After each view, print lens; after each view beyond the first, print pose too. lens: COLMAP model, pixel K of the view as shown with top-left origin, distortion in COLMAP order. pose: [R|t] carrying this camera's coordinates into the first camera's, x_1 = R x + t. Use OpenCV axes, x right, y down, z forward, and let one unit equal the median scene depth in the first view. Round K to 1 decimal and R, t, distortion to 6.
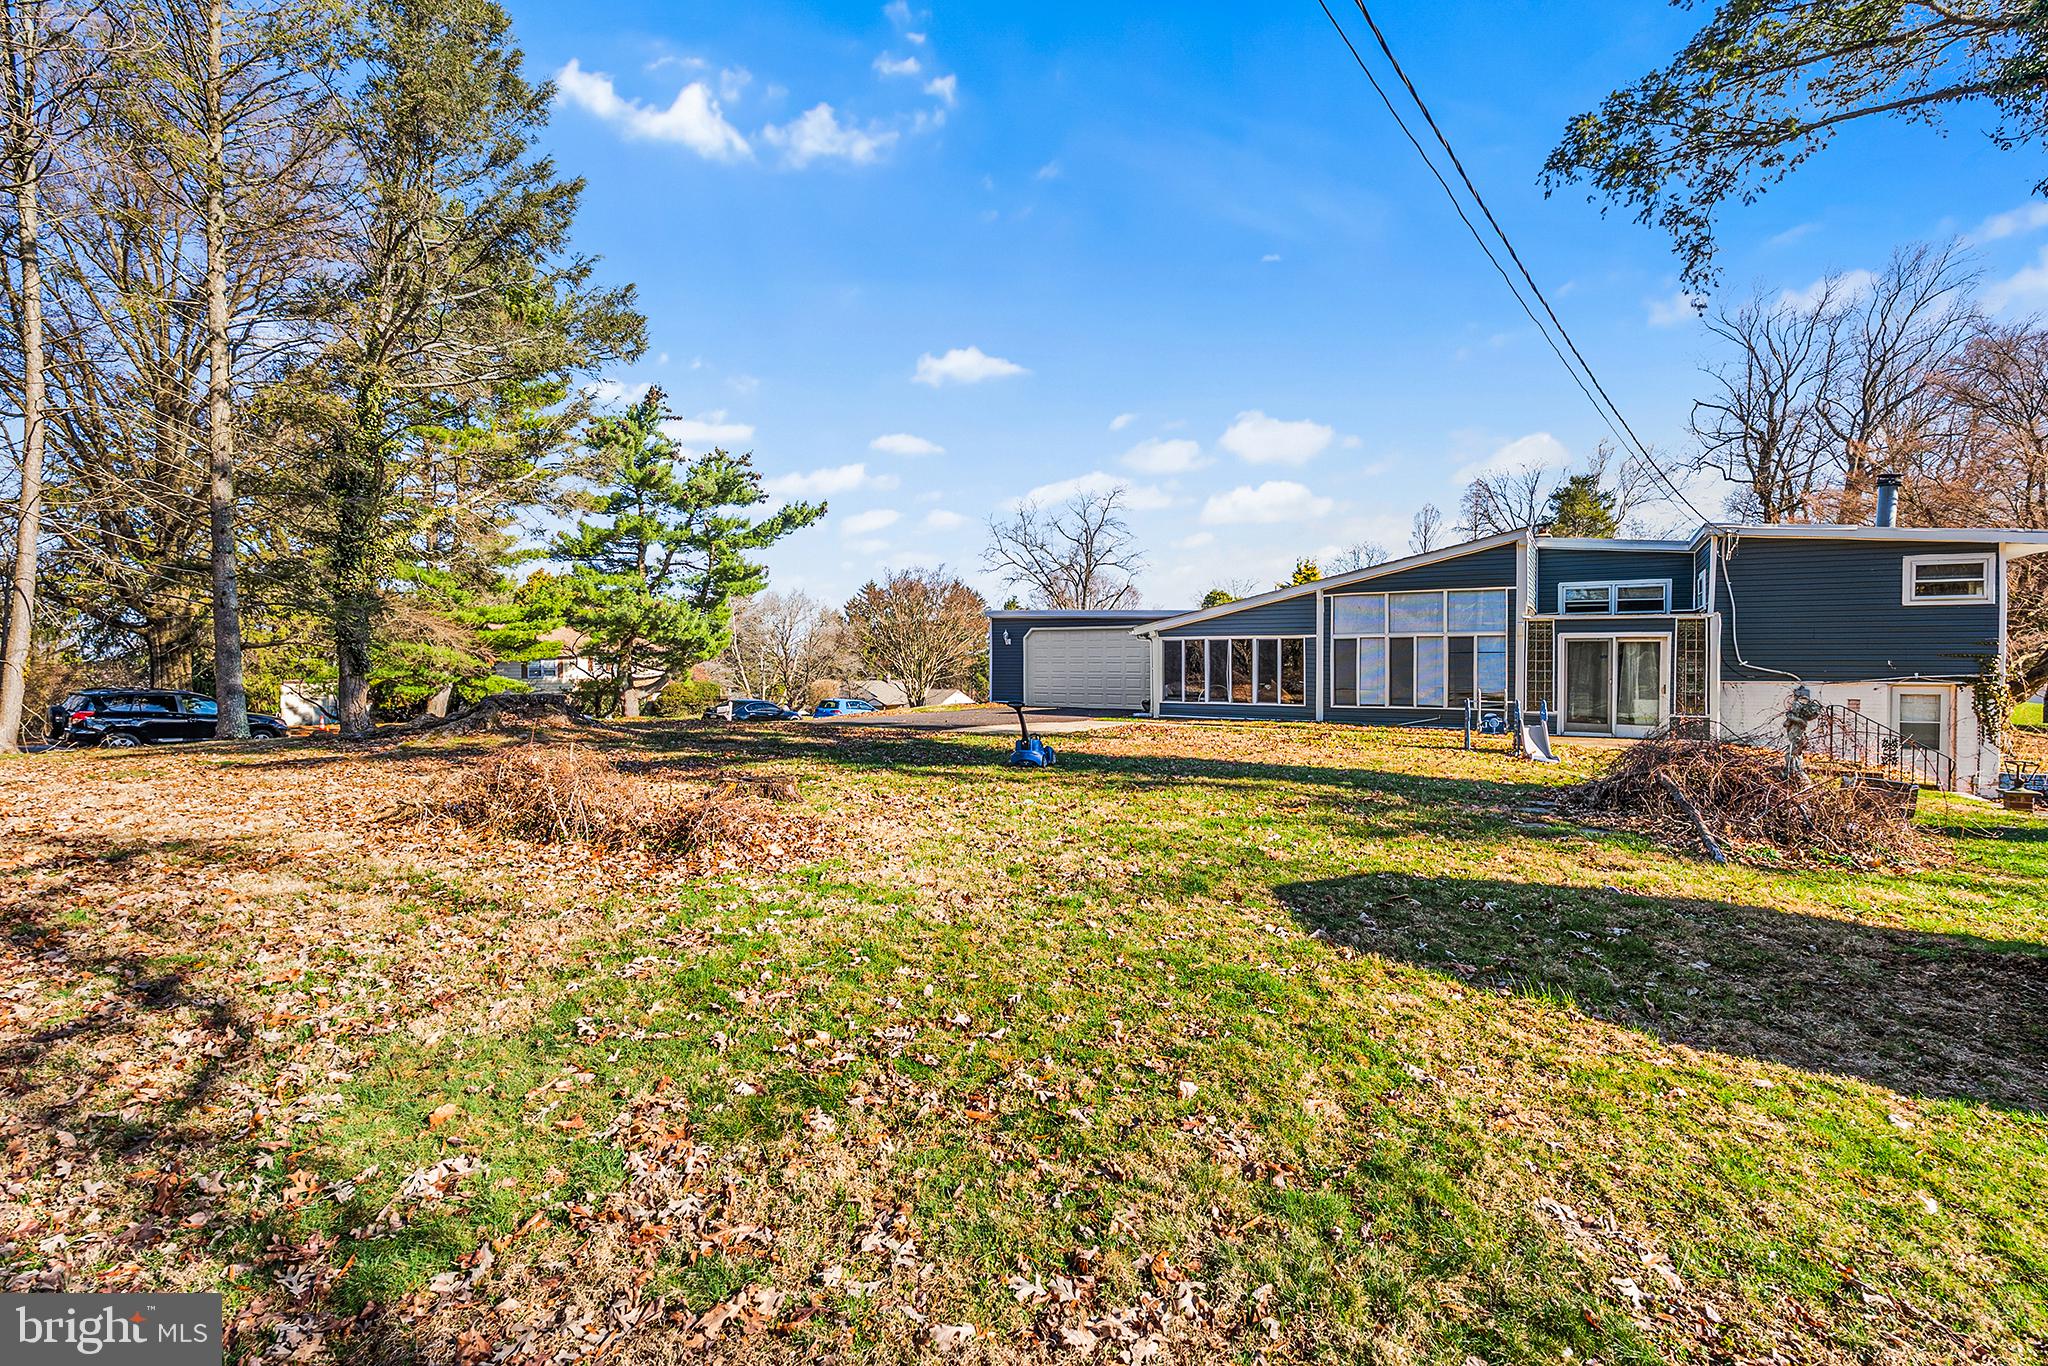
lens RADIAL K [[906.4, 0, 1027.0], [0, 906.4, 670.8], [0, 0, 1]] dist [0.000185, -0.010058]
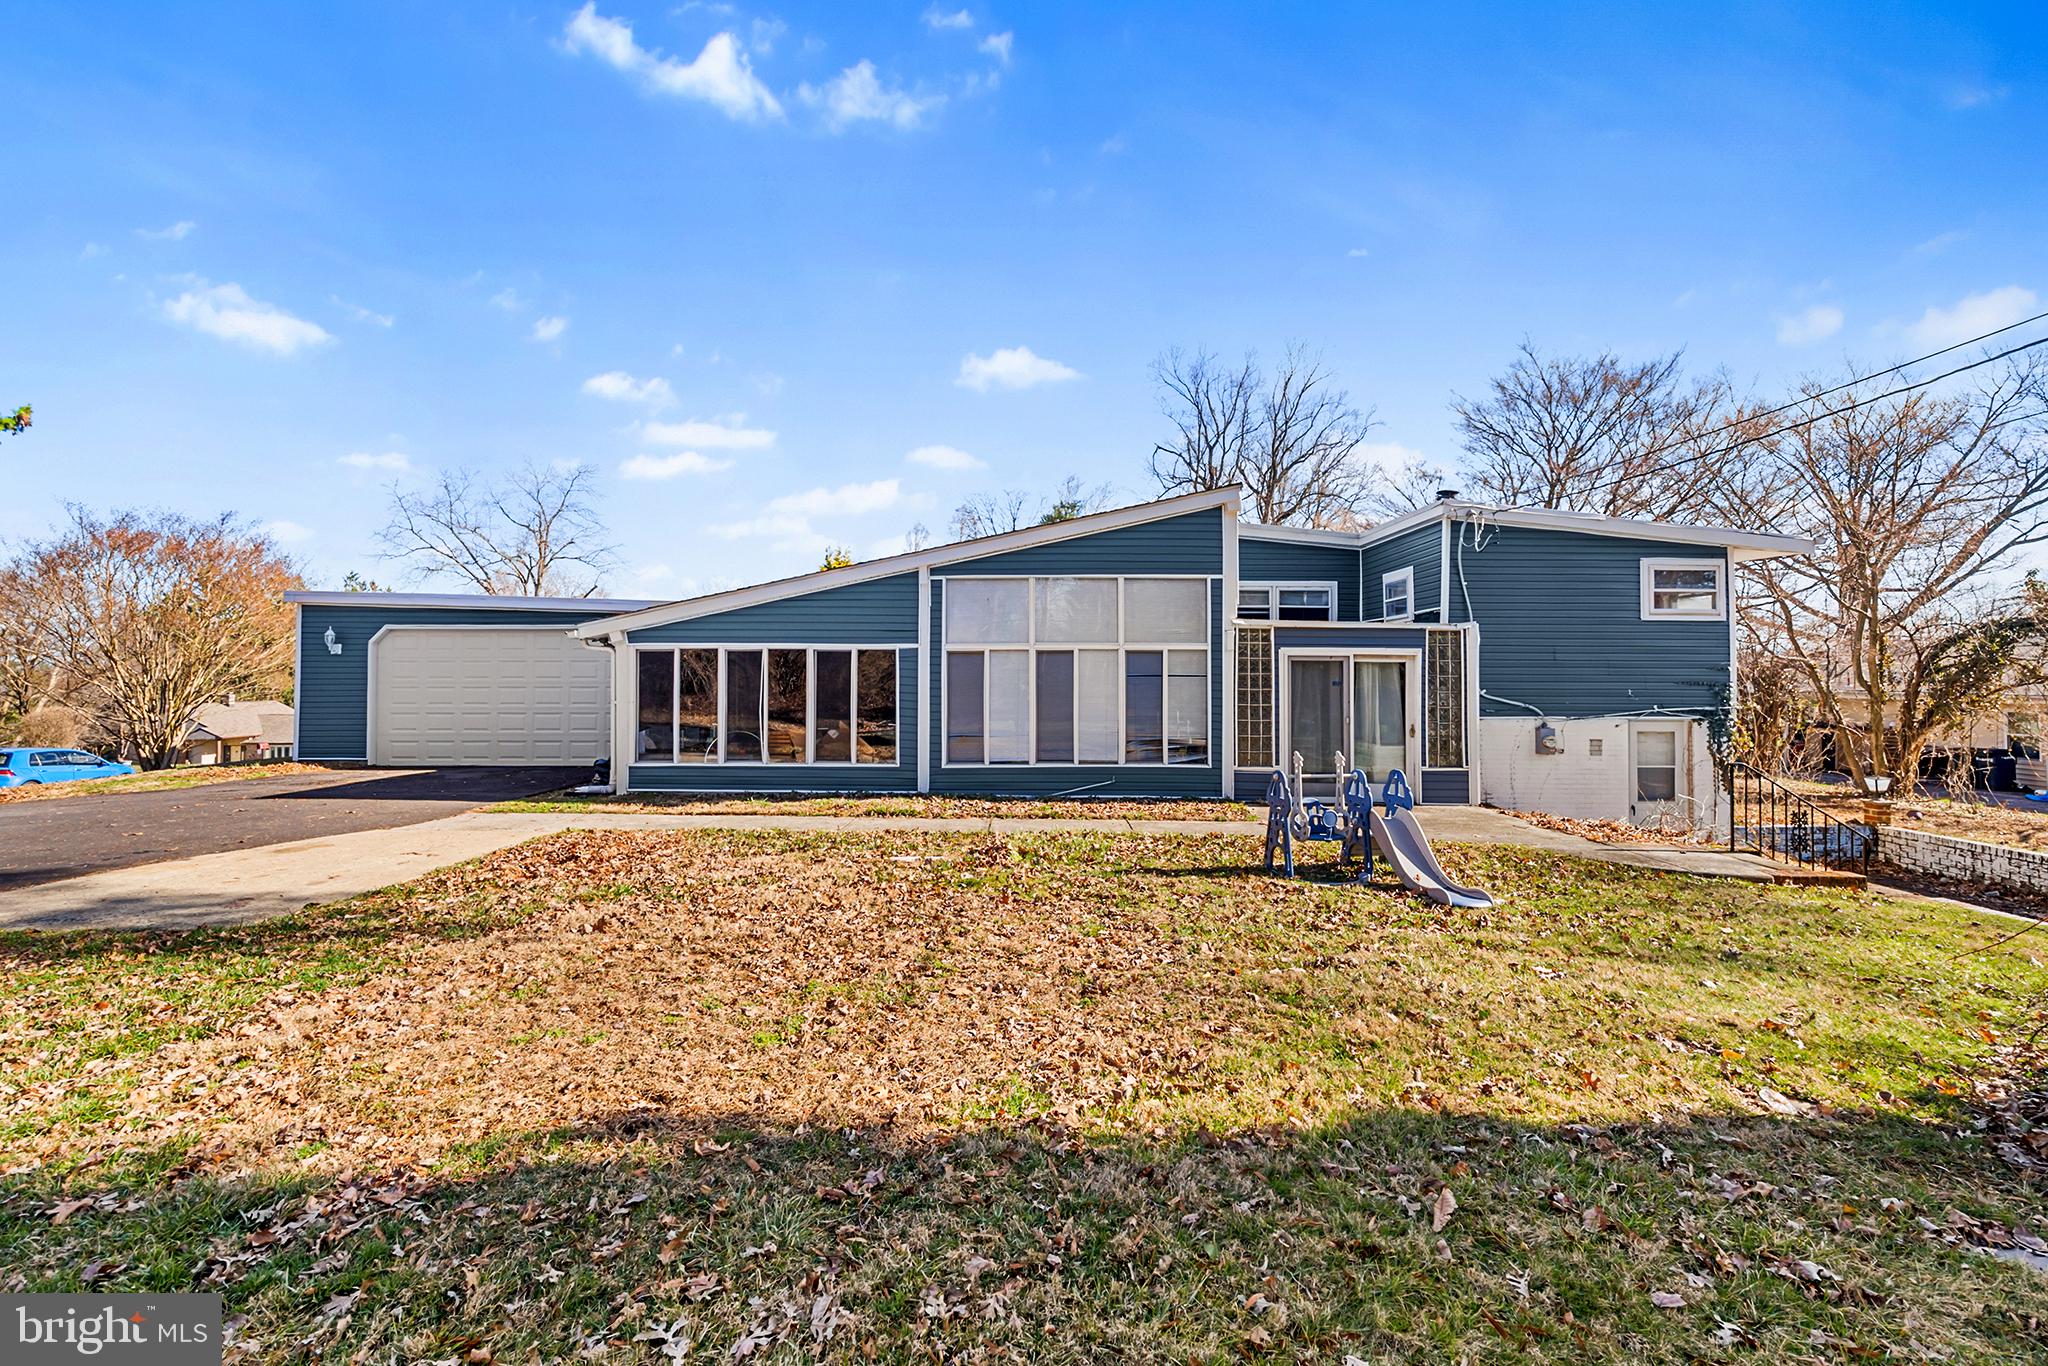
lens RADIAL K [[906.4, 0, 1027.0], [0, 906.4, 670.8], [0, 0, 1]] dist [0.000185, -0.010058]
pose [[0.851947, 0.005176, 0.523603, 0.073637], [0.003026, 0.999886, -0.014808, -0.013629], [-0.523620, 0.014200, 0.851834, 0.468296]]
